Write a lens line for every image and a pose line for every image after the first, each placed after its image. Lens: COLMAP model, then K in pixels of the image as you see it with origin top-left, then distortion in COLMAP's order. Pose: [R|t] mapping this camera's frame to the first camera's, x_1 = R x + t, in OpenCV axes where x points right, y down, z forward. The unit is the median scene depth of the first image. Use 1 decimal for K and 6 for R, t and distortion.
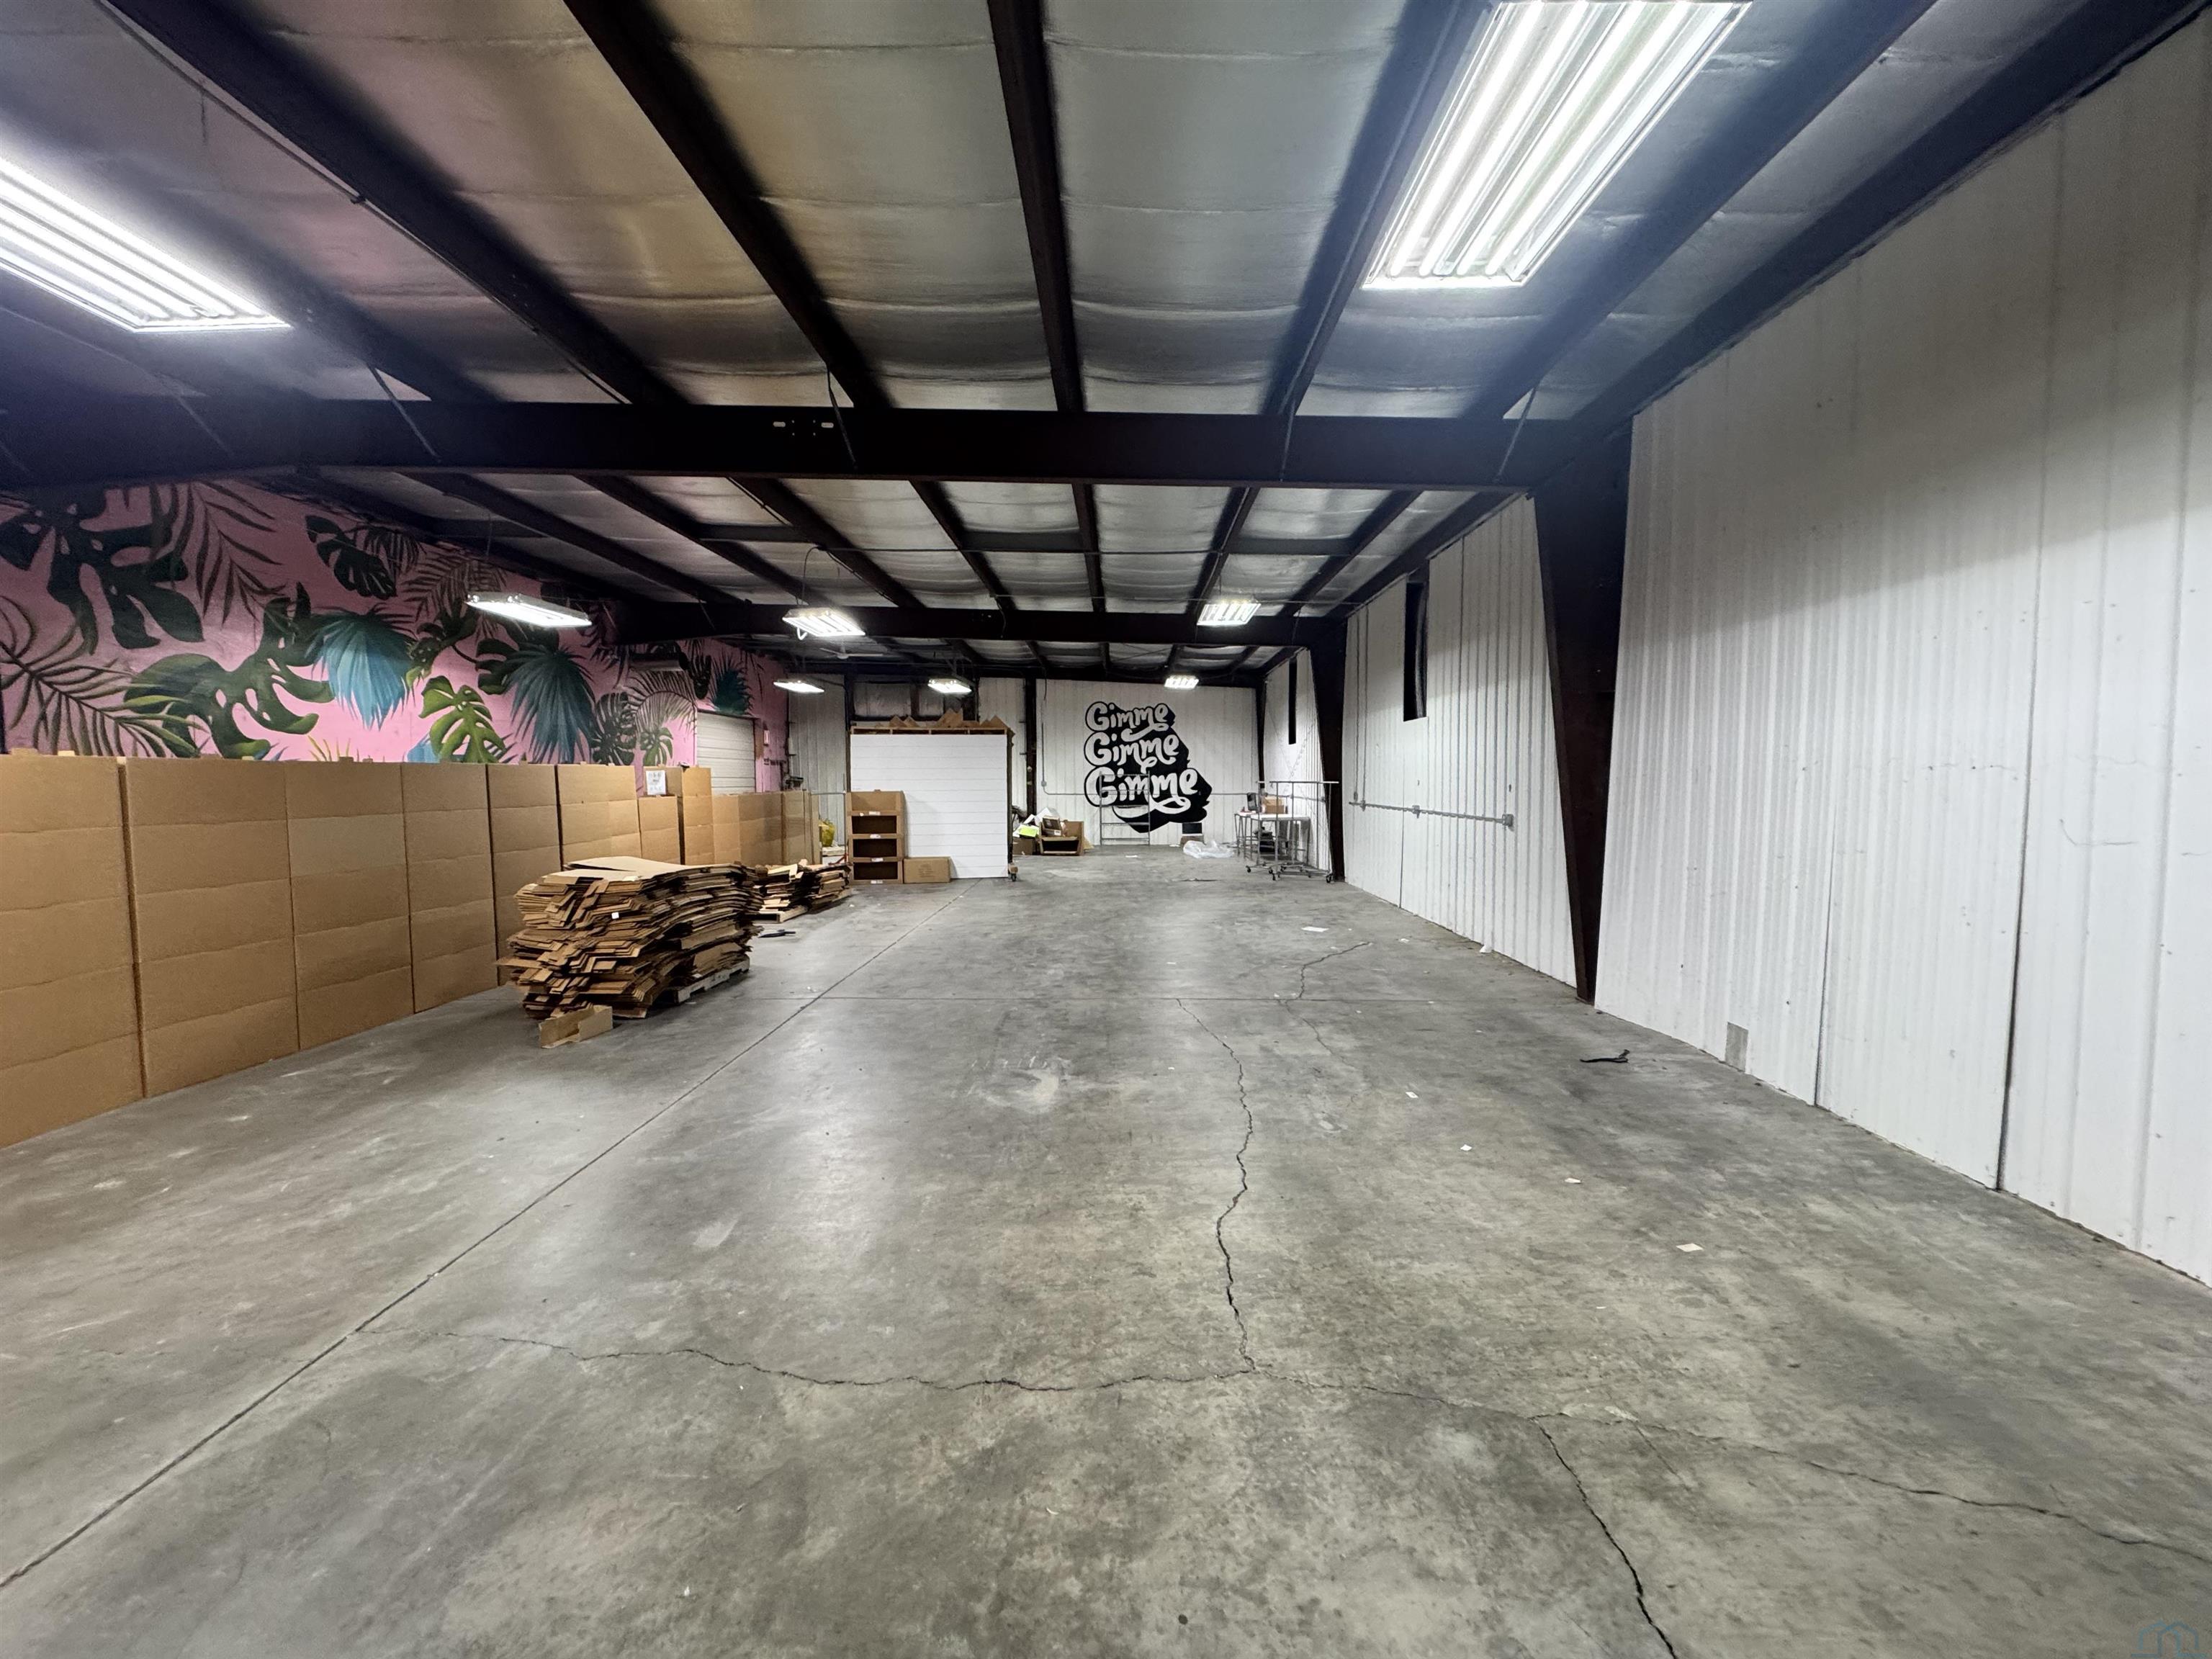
lens RADIAL K [[876.6, 0, 1110.0], [0, 876.6, 832.2], [0, 0, 1]] dist [-0.006500, 0.001109]
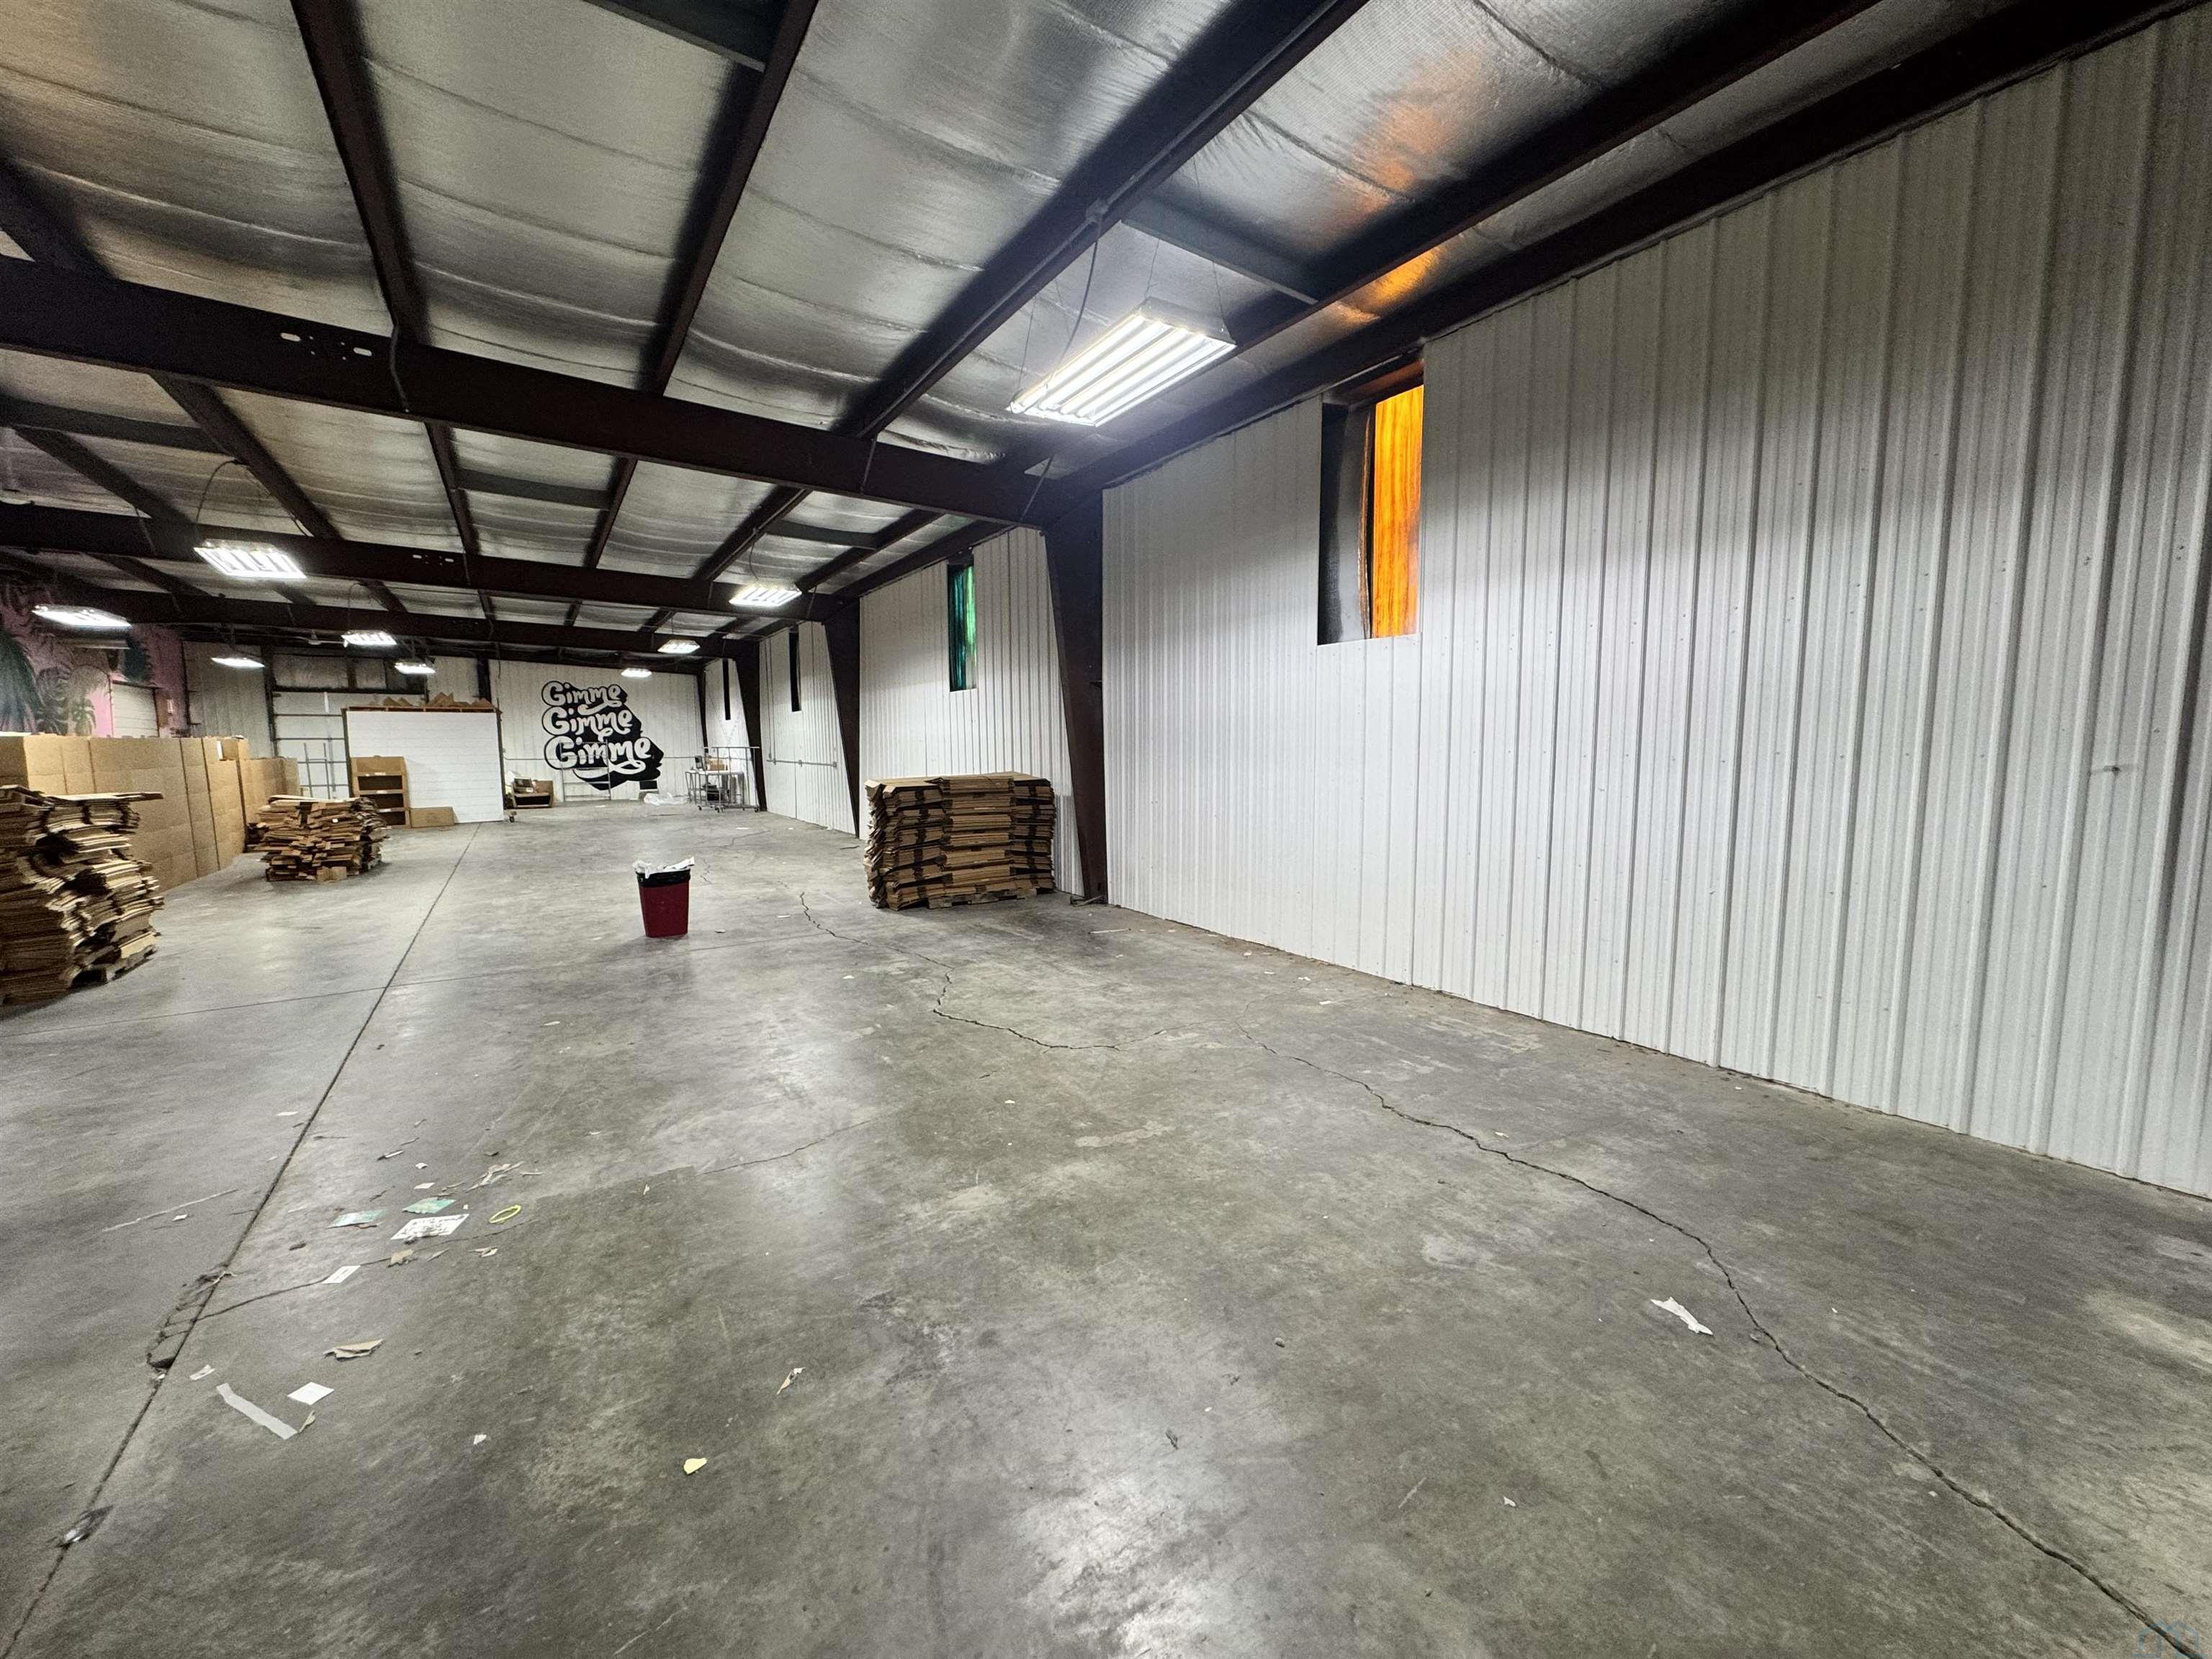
lens RADIAL K [[876.6, 0, 1106.2], [0, 876.6, 832.3], [0, 0, 1]] dist [-0.006500, 0.001109]
pose [[0.826538, -0.060112, 0.559661, -0.071287], [0.038430, 0.997988, 0.050436, 0.025367], [-0.561567, -0.020180, 0.827185, -0.414623]]
